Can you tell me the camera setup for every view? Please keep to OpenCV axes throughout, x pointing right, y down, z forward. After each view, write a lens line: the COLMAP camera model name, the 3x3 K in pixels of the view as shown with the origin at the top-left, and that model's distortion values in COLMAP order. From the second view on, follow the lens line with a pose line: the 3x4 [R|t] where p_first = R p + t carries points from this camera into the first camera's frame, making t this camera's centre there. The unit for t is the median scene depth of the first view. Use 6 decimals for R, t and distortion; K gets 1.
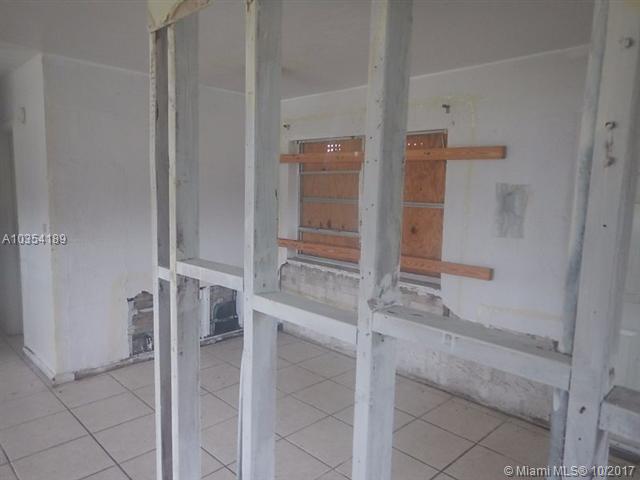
lens RADIAL K [[457.0, 0, 317.1], [0, 457.0, 240.6], [0, 0, 1]] dist [0.013923, 0.004182]
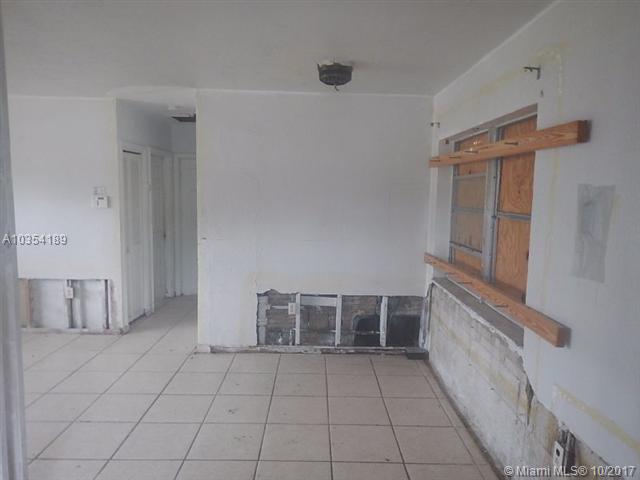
lens RADIAL K [[457.0, 0, 320.0], [0, 457.0, 243.5], [0, 0, 1]] dist [0.013923, 0.004182]
pose [[0.717663, 0.072637, -0.692592, 0.533337], [-0.085573, 0.996206, 0.015809, -0.029868], [0.691113, 0.047922, 0.721156, 0.330349]]
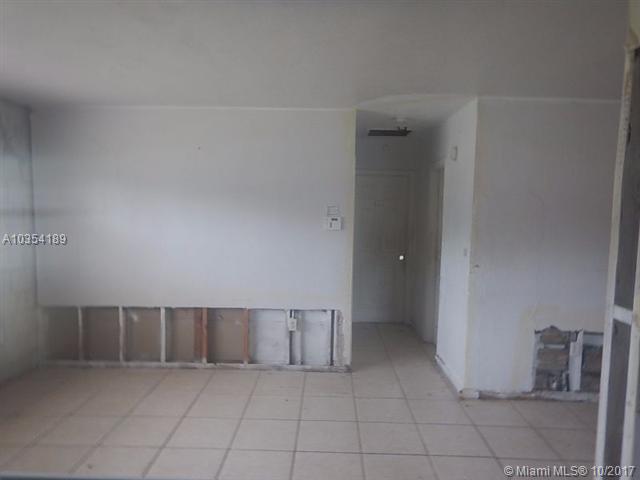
lens RADIAL K [[457.0, 0, 317.8], [0, 457.0, 238.9], [0, 0, 1]] dist [0.013923, 0.004182]
pose [[0.696472, 0.046102, -0.716101, -0.052450], [-0.092405, 0.995387, -0.025791, 0.001289], [0.711609, 0.084134, 0.697520, -0.026058]]
